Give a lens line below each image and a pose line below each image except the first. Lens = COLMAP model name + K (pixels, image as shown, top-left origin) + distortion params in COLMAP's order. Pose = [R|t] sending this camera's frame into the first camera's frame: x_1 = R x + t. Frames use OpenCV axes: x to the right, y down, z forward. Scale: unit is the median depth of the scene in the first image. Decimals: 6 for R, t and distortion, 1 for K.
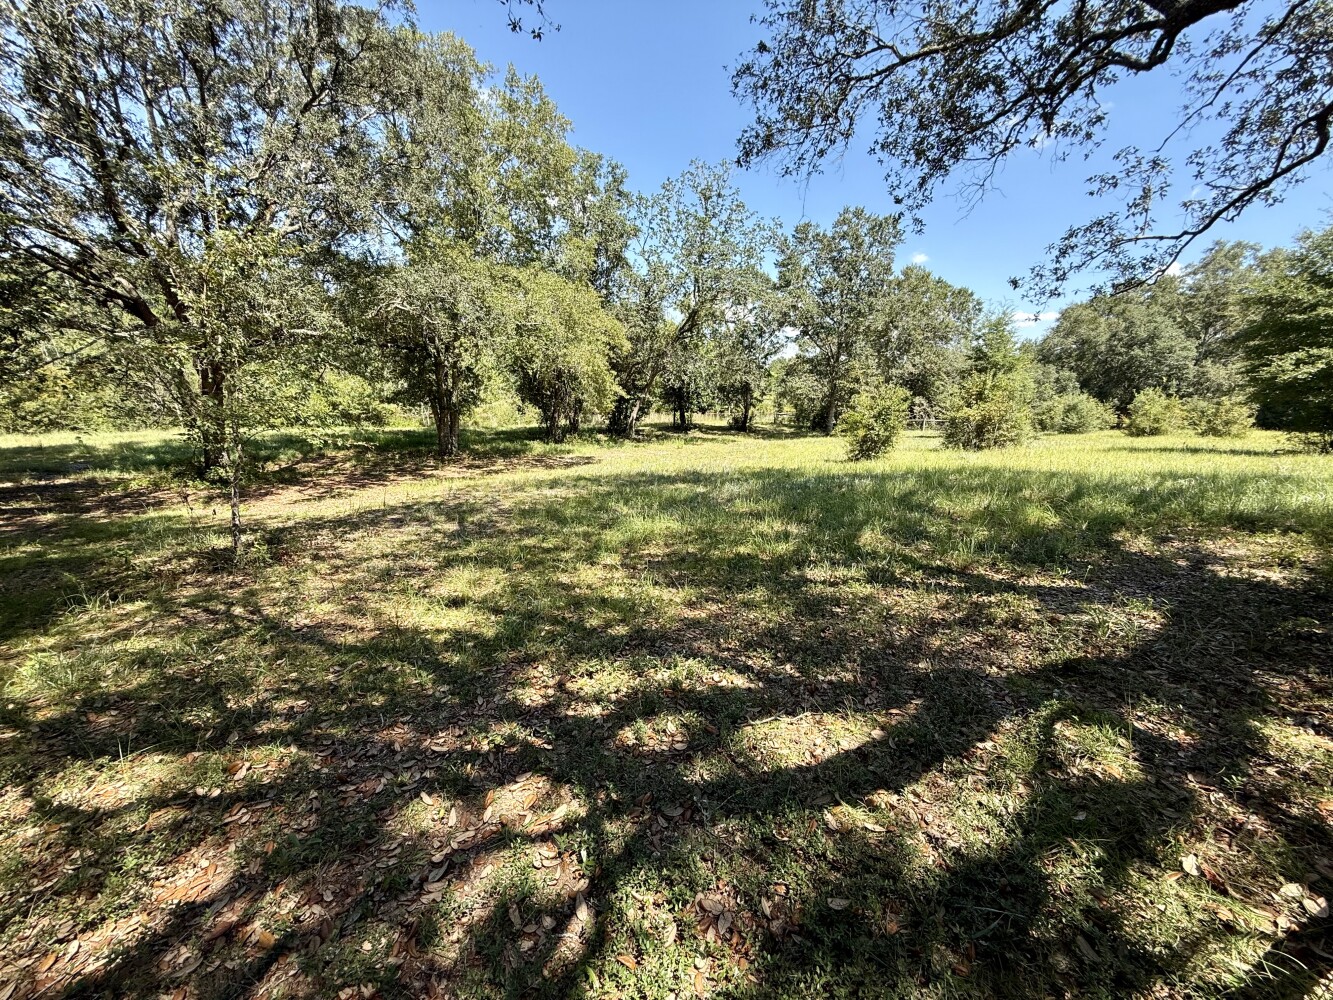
lens RADIAL K [[533.6, 0, 665.4], [0, 533.6, 502.6], [0, 0, 1]] dist [-0.001044, 0.000900]
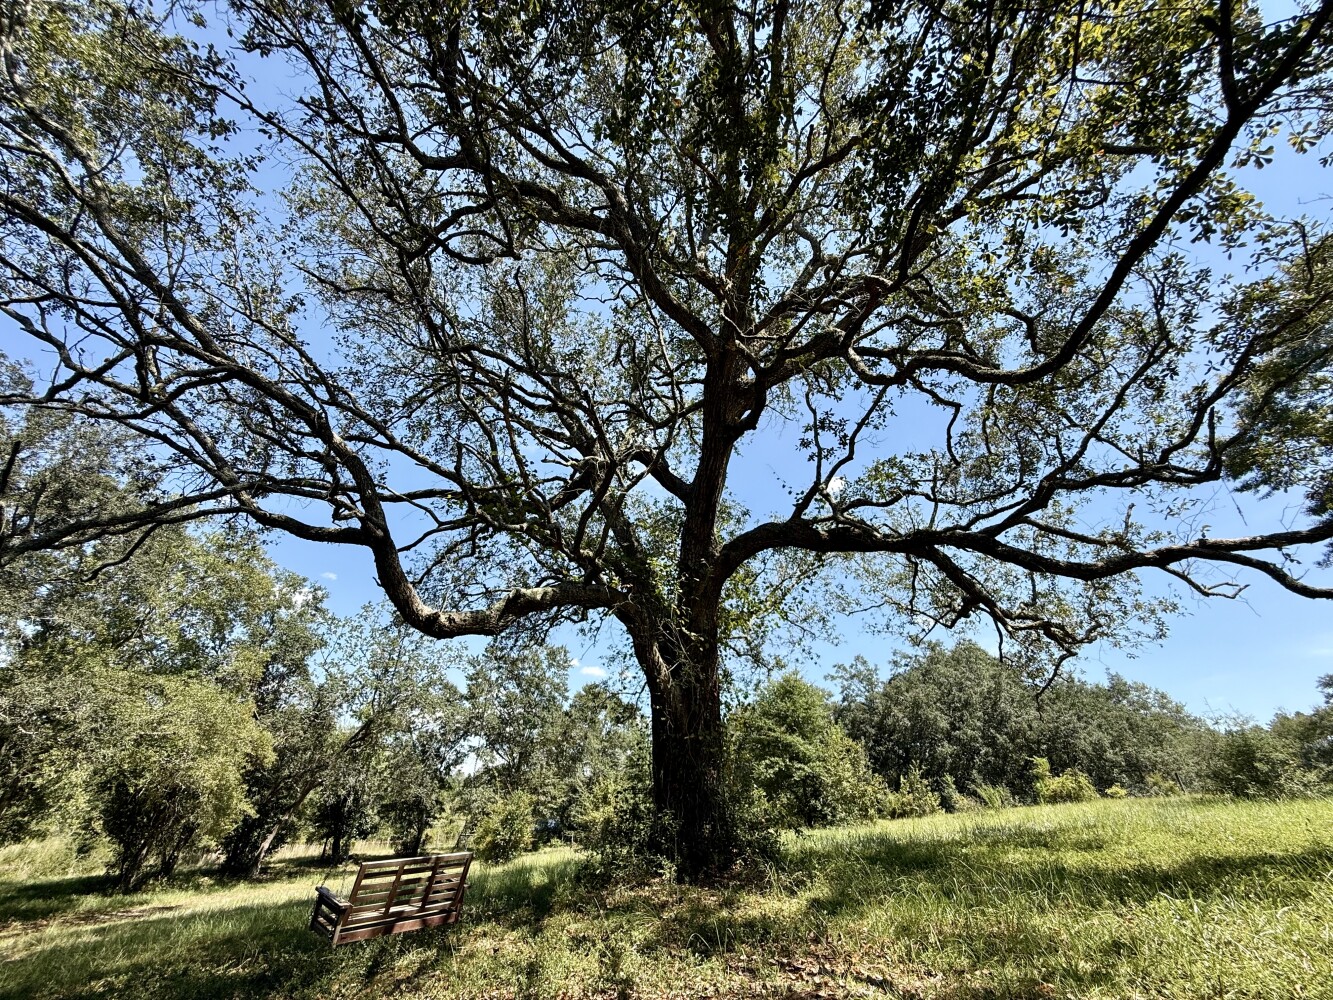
lens RADIAL K [[533.6, 0, 663.6], [0, 533.6, 500.7], [0, 0, 1]] dist [-0.001044, 0.000900]
pose [[0.884512, 0.198292, 0.422277, 0.032658], [0.133966, 0.759085, -0.637058, 0.041564], [-0.446868, 0.620057, 0.644856, -0.146440]]
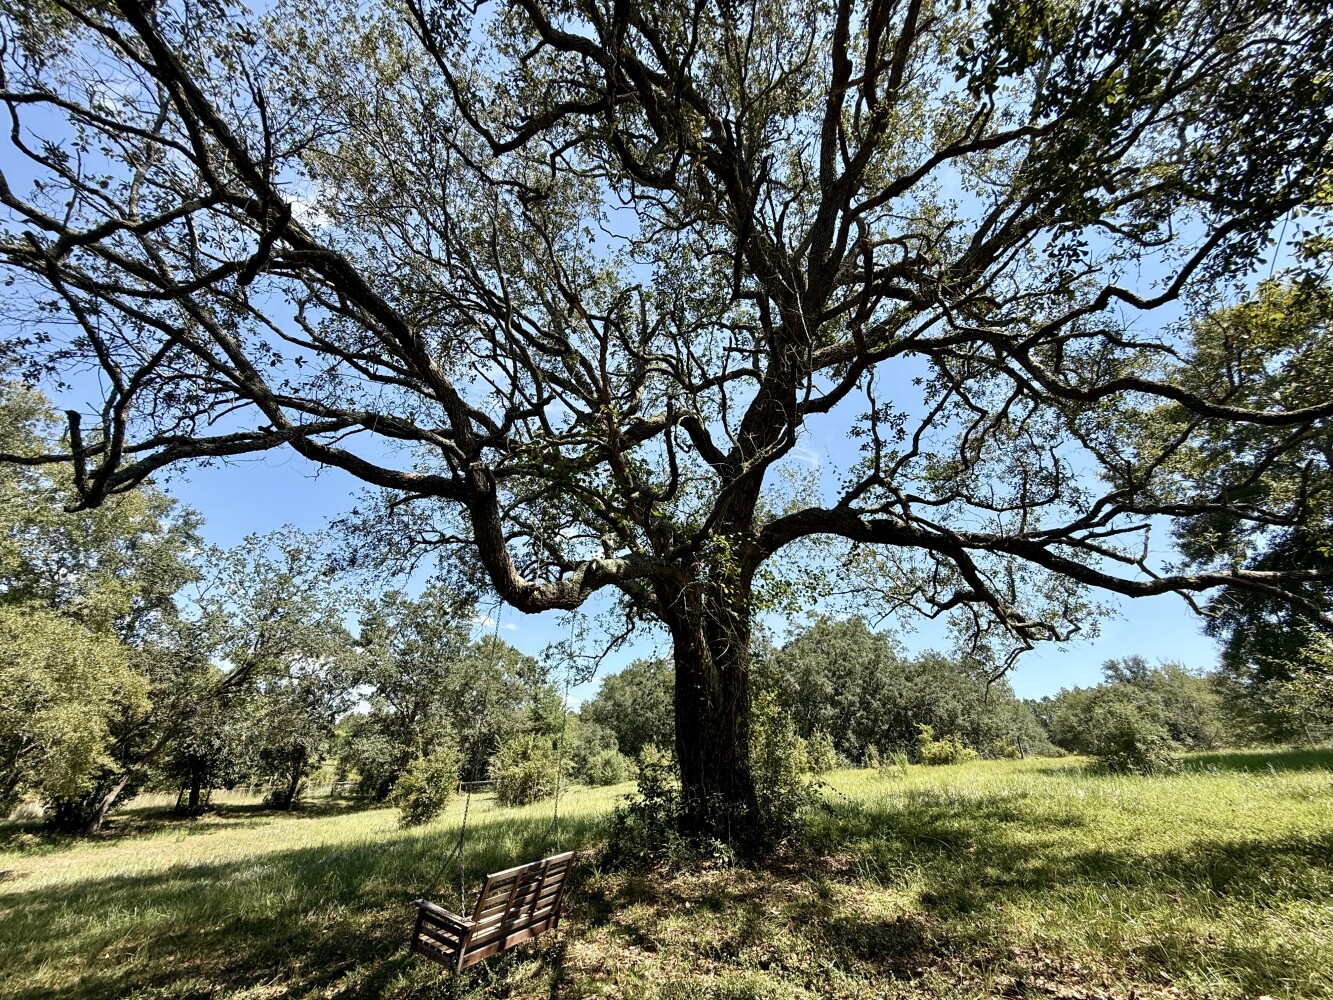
lens RADIAL K [[533.6, 0, 664.5], [0, 533.6, 501.6], [0, 0, 1]] dist [-0.001044, 0.000900]
pose [[0.765877, 0.249239, 0.592717, -0.012206], [0.156065, 0.822195, -0.547394, 0.020402], [-0.623760, 0.511738, 0.590802, -0.108095]]
